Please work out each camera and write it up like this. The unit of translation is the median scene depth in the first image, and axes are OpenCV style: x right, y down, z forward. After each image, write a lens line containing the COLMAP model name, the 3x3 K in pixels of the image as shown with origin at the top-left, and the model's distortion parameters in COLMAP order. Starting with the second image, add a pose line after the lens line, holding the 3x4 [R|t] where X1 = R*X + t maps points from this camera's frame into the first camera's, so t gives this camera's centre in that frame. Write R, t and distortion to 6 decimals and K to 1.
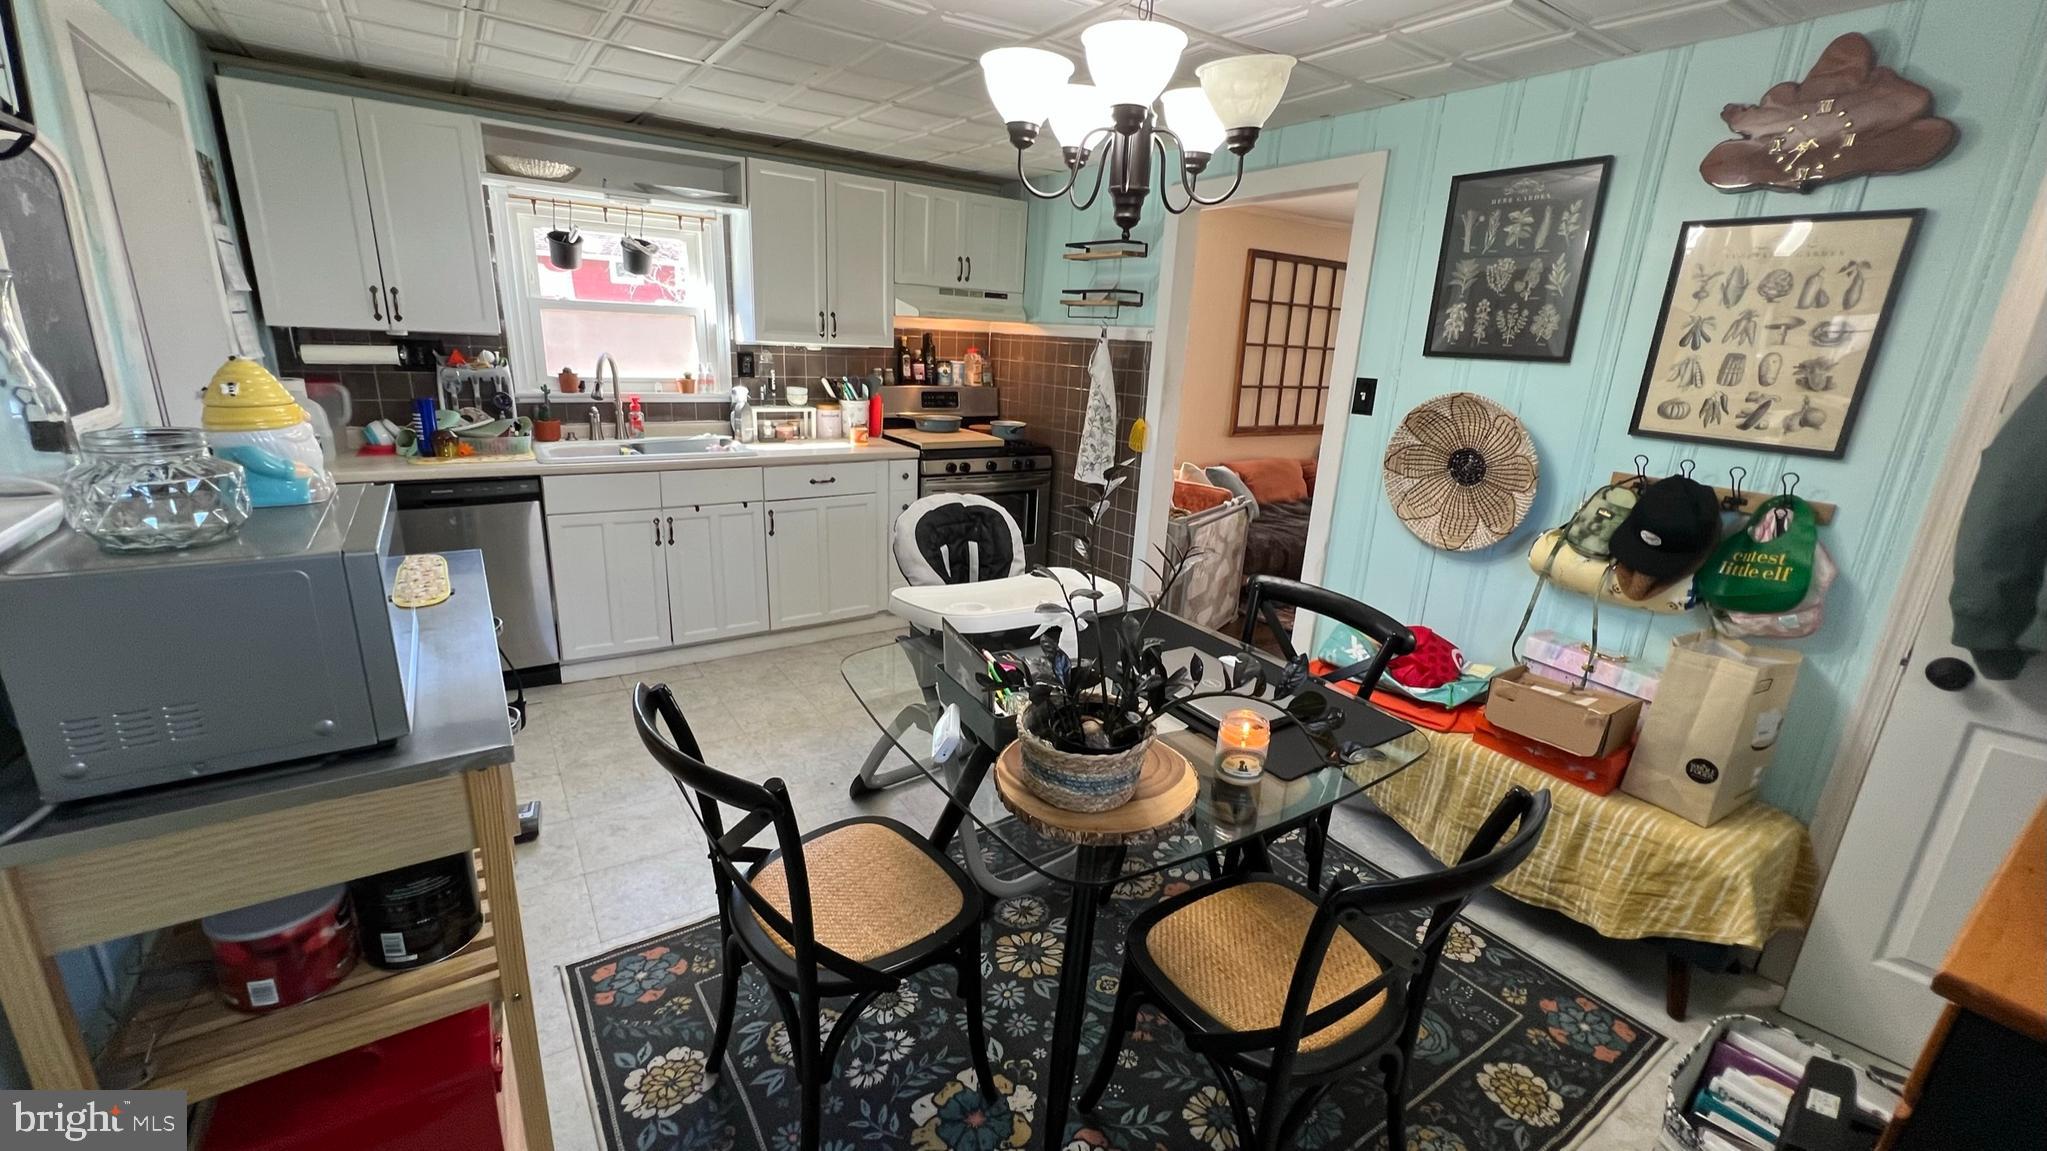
lens RADIAL K [[827.8, 0, 1016.6], [0, 827.8, 586.3], [0, 0, 1]] dist [0.000351, 0.000002]
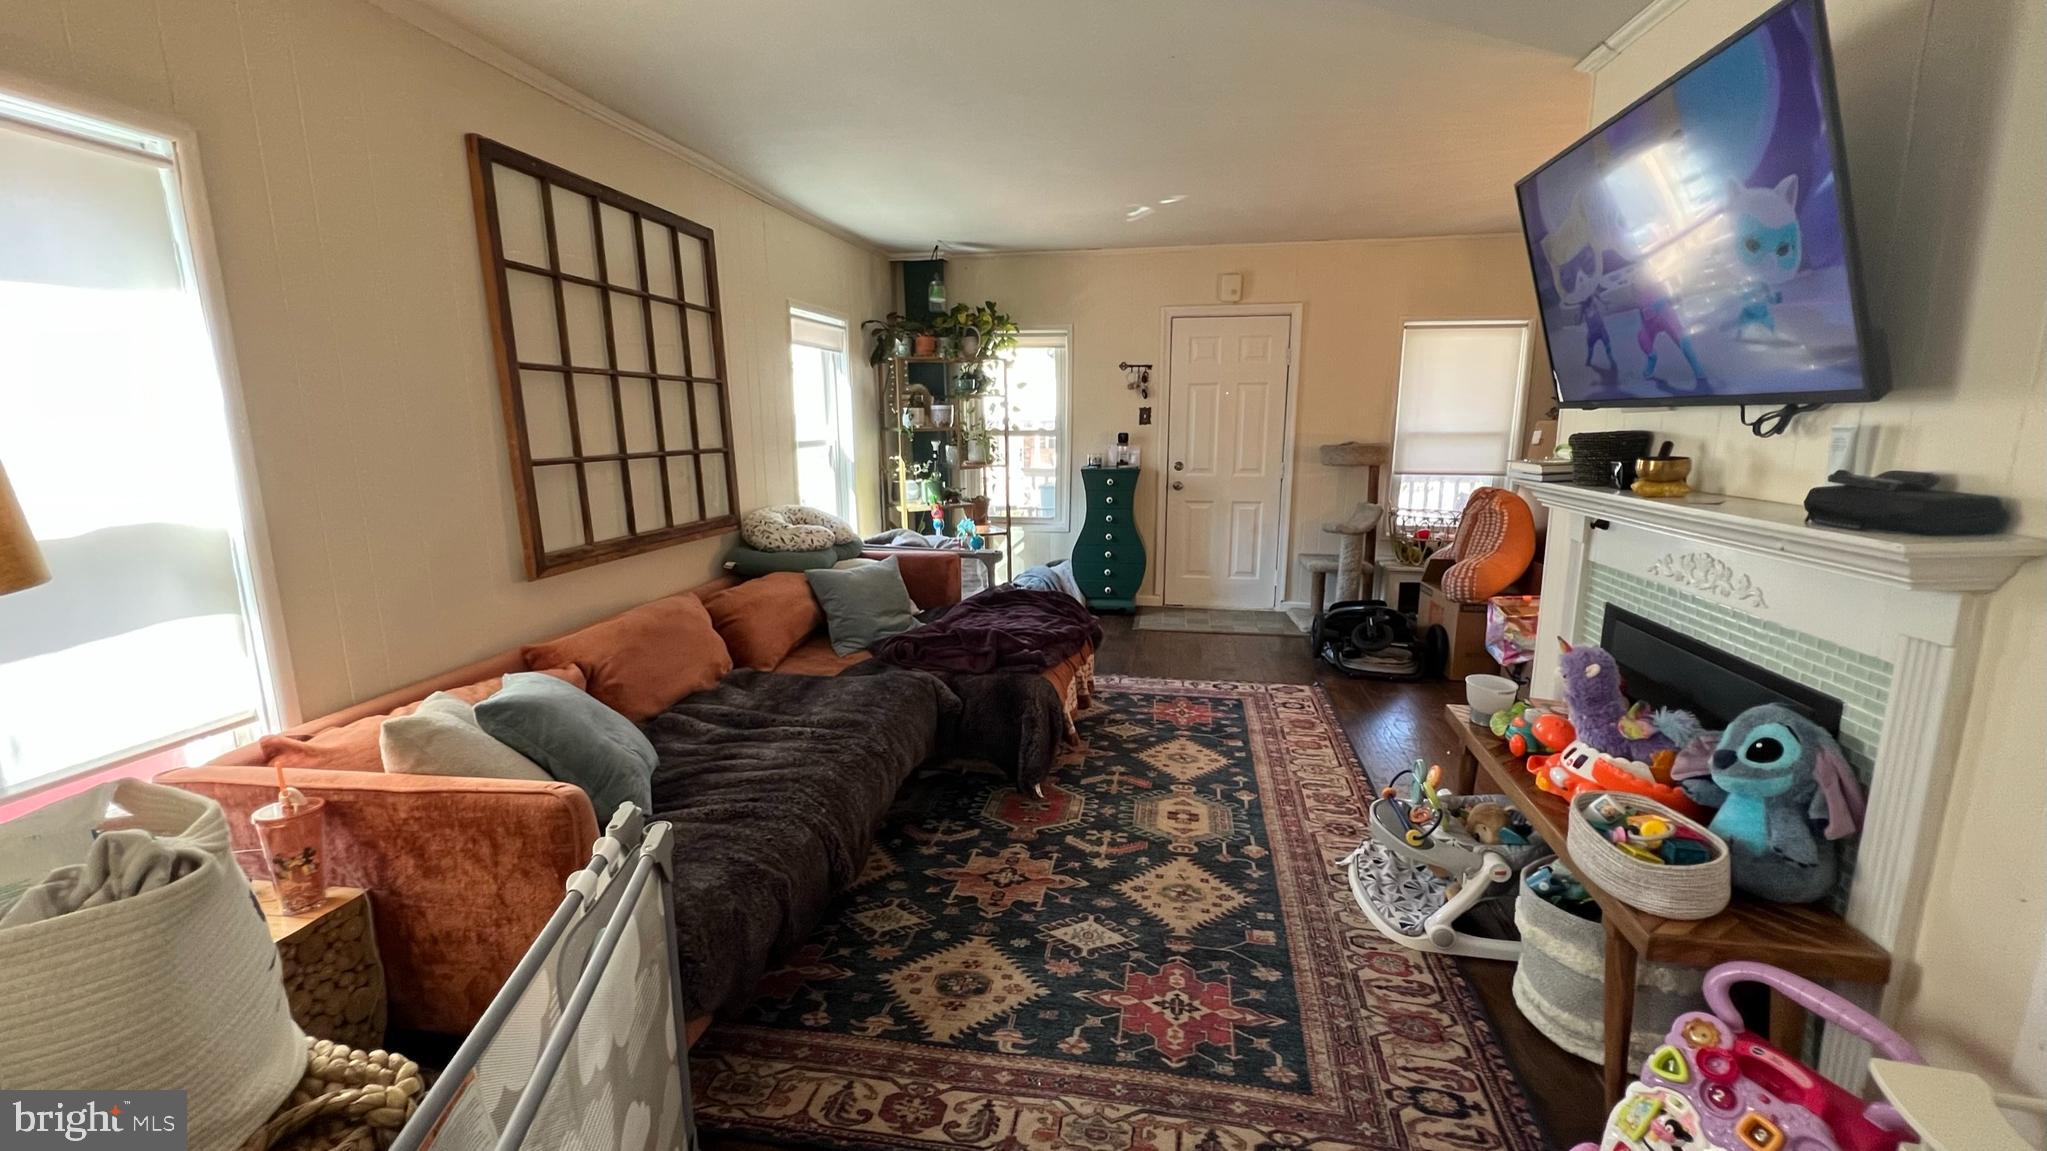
lens RADIAL K [[816.3, 0, 1025.3], [0, 816.3, 577.4], [0, 0, 1]] dist [0.001308, 0.000656]
pose [[0.701593, -0.187173, 0.687556, 0.146353], [0.237367, 0.971167, 0.022168, -0.130365], [-0.671881, 0.147650, 0.725793, 0.518483]]
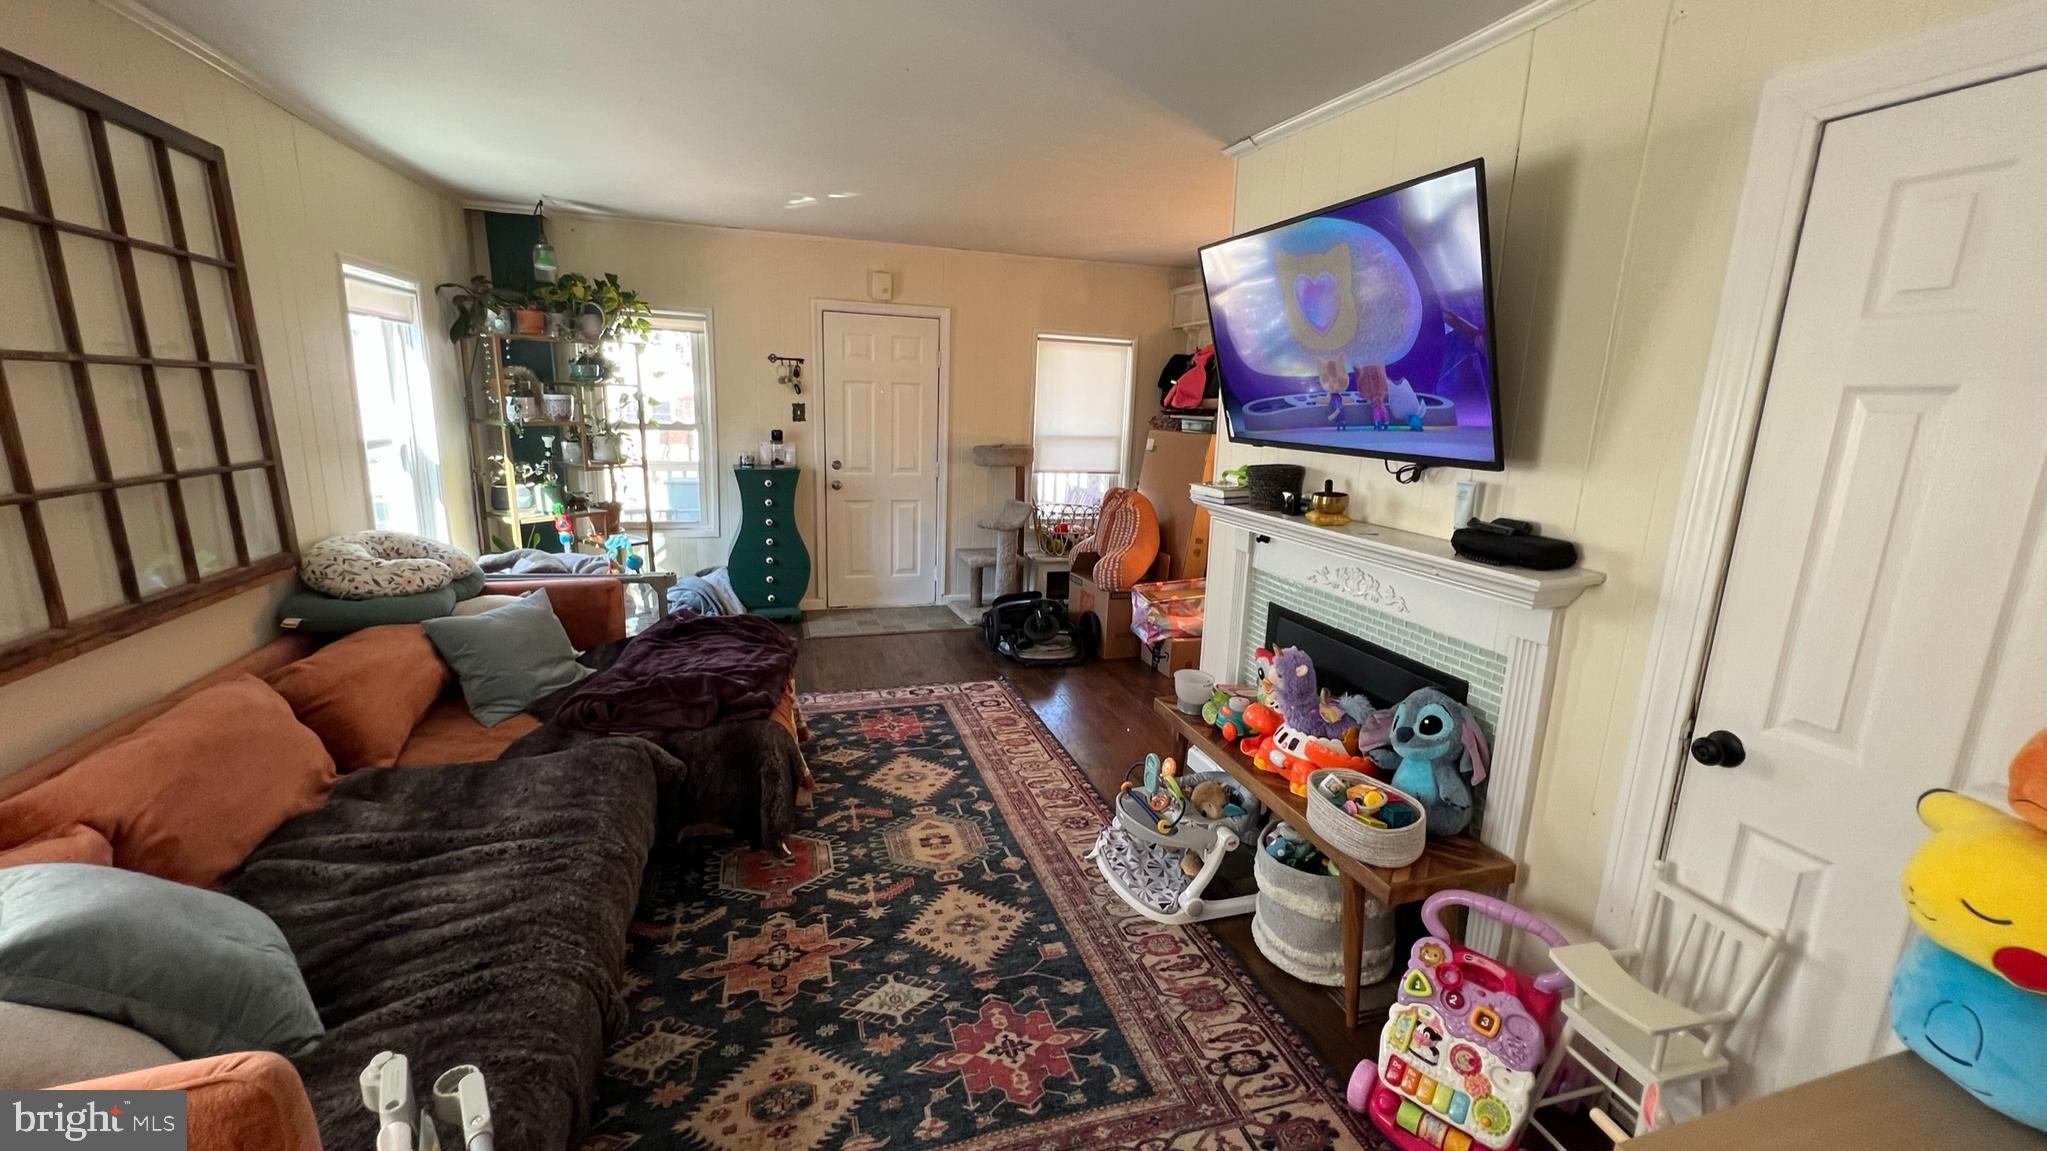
lens RADIAL K [[816.3, 0, 1023.6], [0, 816.3, 578.3], [0, 0, 1]] dist [0.001308, 0.000656]
pose [[0.290884, -0.242293, 0.925570, 0.124588], [0.250875, 0.952869, 0.170595, -0.176283], [-0.923281, 0.182579, 0.337960, 0.586982]]
